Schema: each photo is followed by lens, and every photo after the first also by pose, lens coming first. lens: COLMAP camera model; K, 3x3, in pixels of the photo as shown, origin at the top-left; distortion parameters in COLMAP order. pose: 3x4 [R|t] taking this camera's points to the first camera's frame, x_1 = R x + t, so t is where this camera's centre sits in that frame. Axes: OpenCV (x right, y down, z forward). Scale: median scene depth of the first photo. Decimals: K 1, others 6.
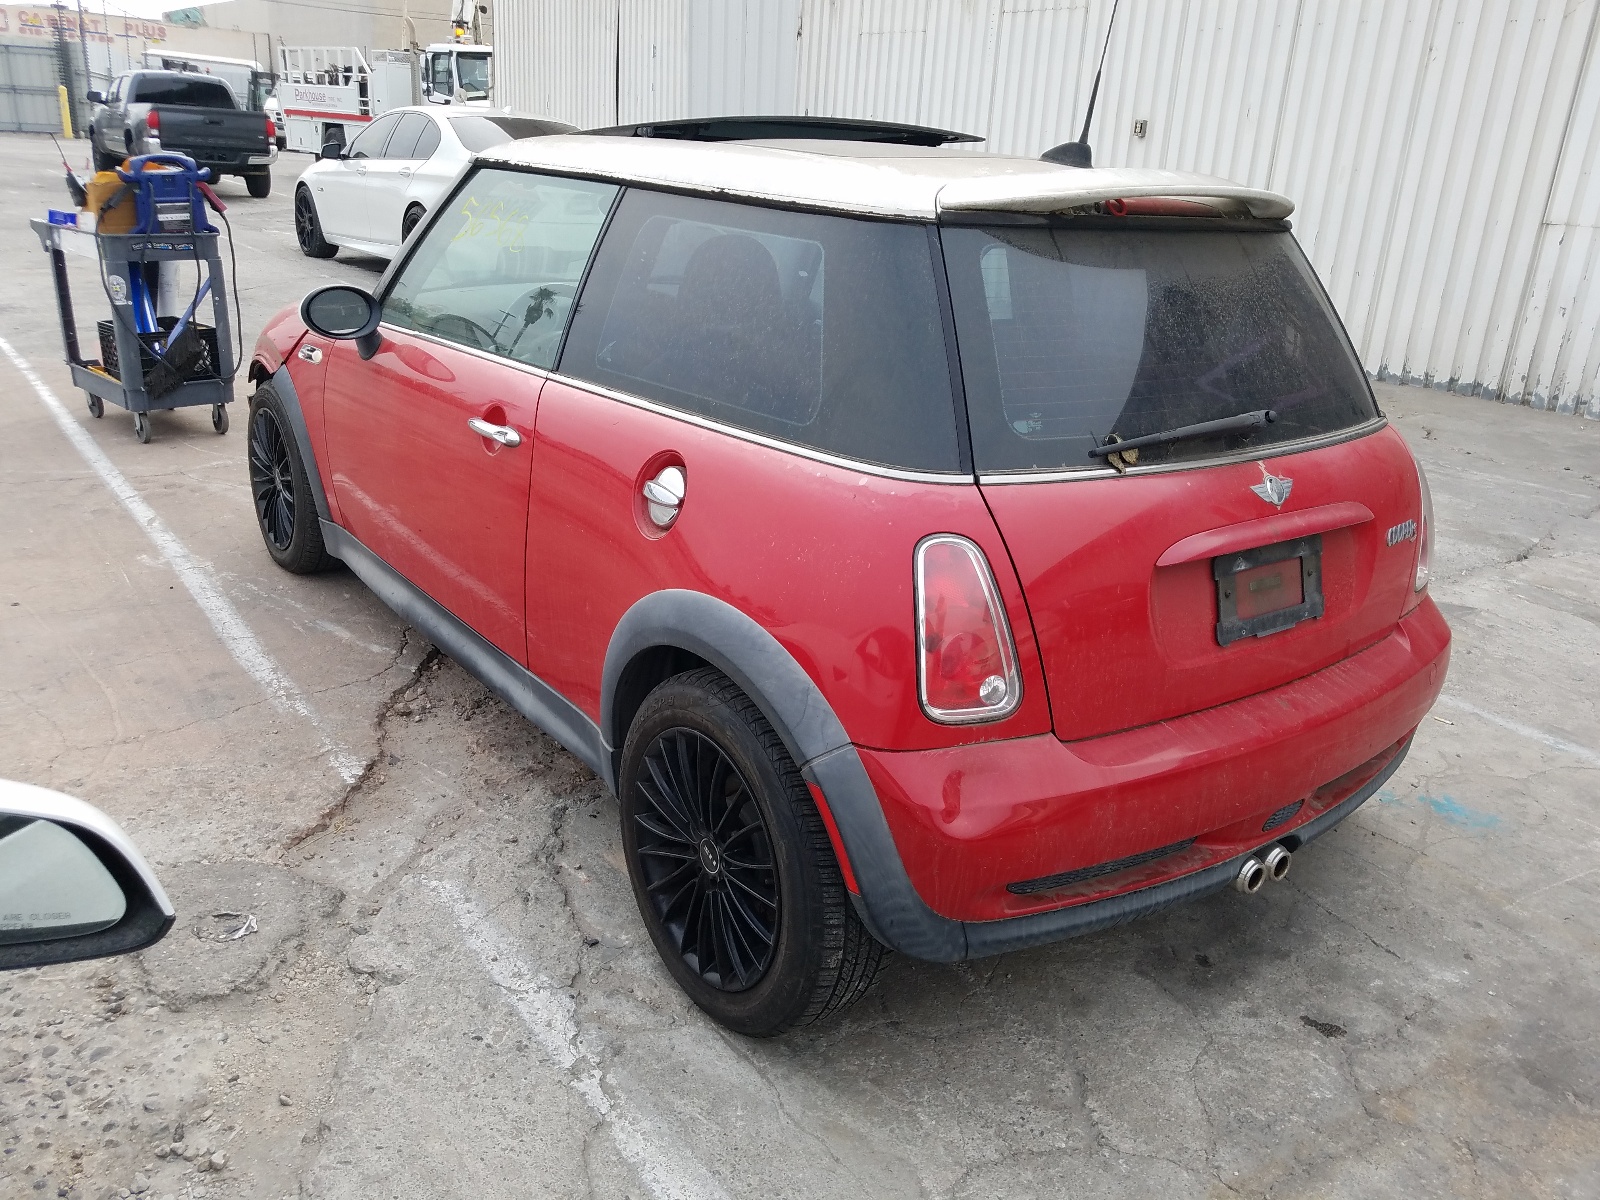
lens RADIAL K [[1249.5, 0, 786.5], [0, 1249.5, 594.9], [0, 0, 1]] dist [0.013804, 0.010100]
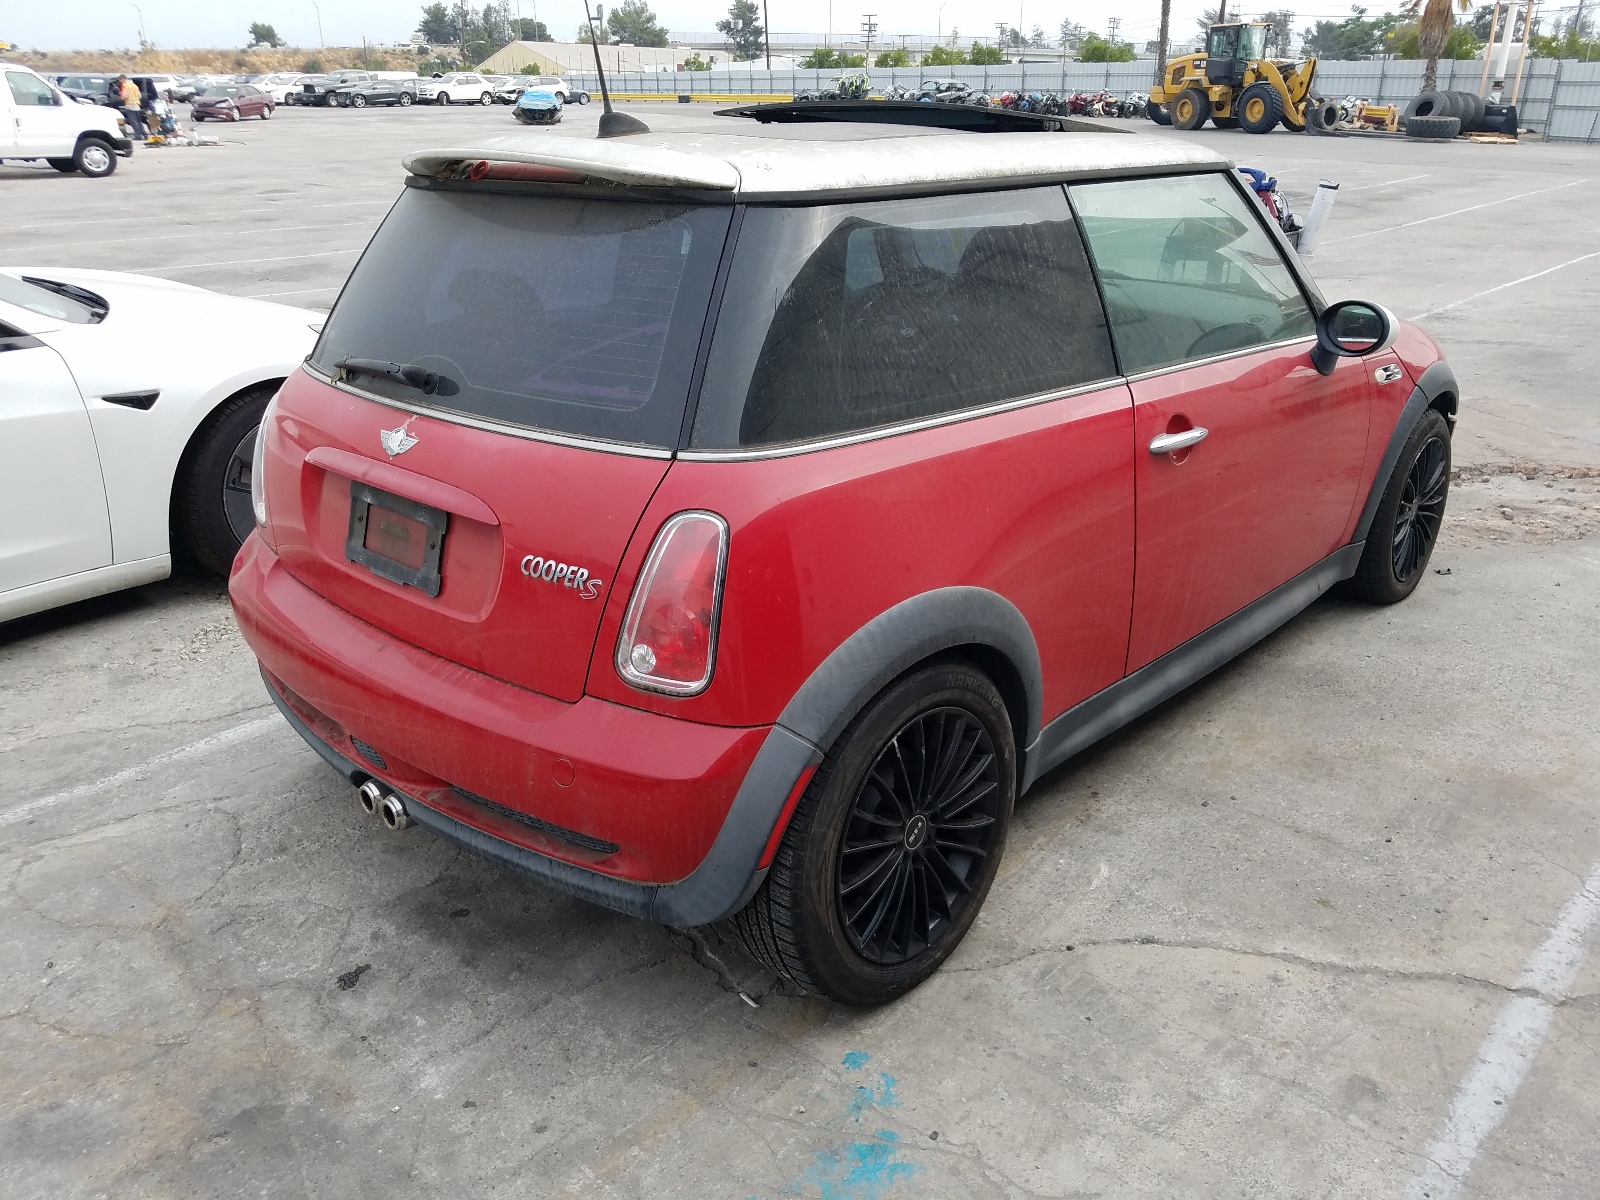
lens RADIAL K [[1228.7, 0, 800.0], [0, 1228.7, 600.0], [0, 0, 1]] dist [0.011038, 0.002110]
pose [[0.190304, 0.296412, -0.935908, 1.202600], [-0.311882, 0.922197, 0.228653, -0.249642], [0.930867, 0.248379, 0.267944, 0.892670]]
